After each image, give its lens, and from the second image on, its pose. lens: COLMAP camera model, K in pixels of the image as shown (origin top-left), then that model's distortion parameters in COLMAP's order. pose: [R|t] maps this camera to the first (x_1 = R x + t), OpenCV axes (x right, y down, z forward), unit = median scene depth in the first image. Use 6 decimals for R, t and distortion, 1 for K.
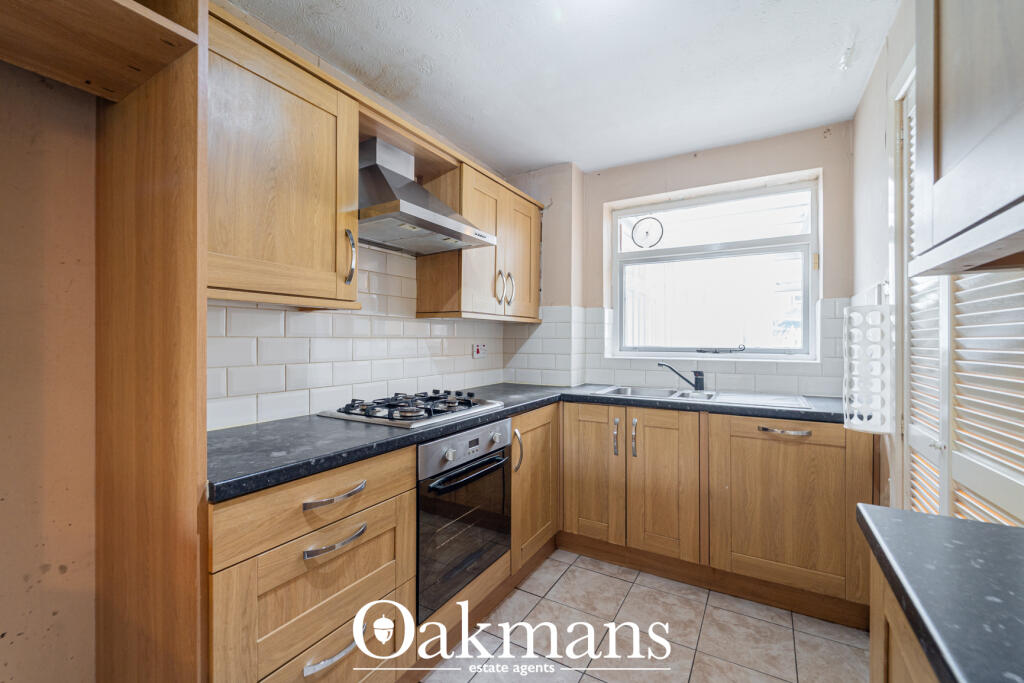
lens RADIAL K [[421.2, 0, 515.1], [0, 421.2, 338.6], [0, 0, 1]] dist [-0.000056, -0.000110]
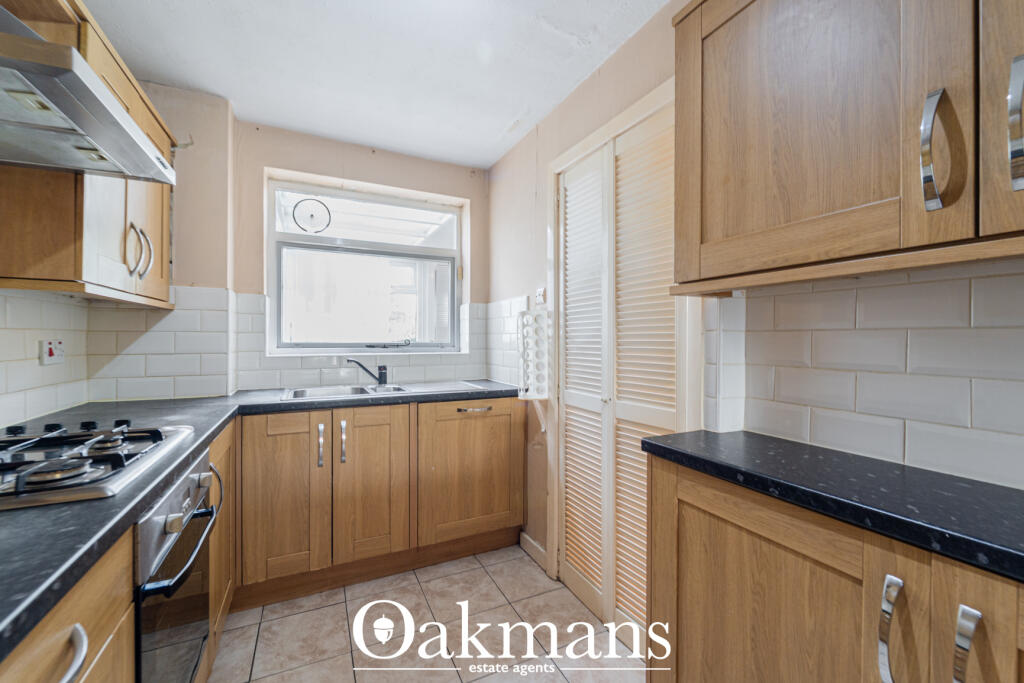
lens RADIAL K [[421.2, 0, 515.1], [0, 421.2, 338.6], [0, 0, 1]] dist [-0.000056, -0.000110]
pose [[0.556228, -0.000581, 0.831029, -0.254115], [-0.004102, 0.999986, 0.003444, 0.007755], [-0.831019, -0.005324, 0.556218, 0.181758]]
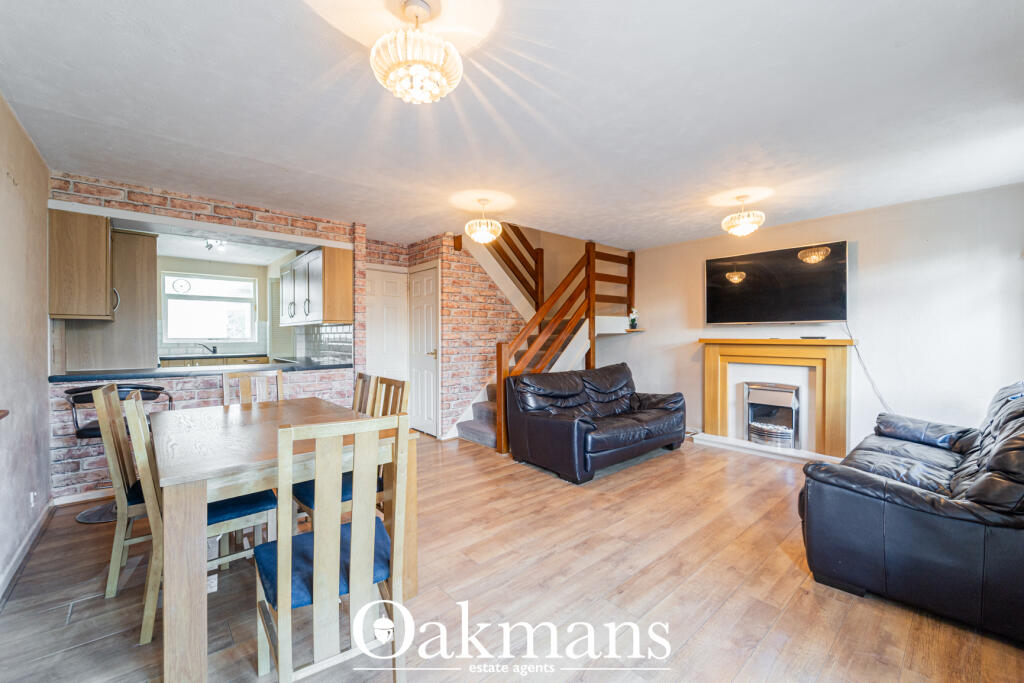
lens RADIAL K [[421.2, 0, 515.1], [0, 421.2, 338.6], [0, 0, 1]] dist [-0.000056, -0.000110]
pose [[0.329638, -0.009778, 0.944057, -1.575957], [-0.000396, 0.999945, 0.010496, -0.000020], [-0.944107, -0.003834, 0.329616, -1.811161]]
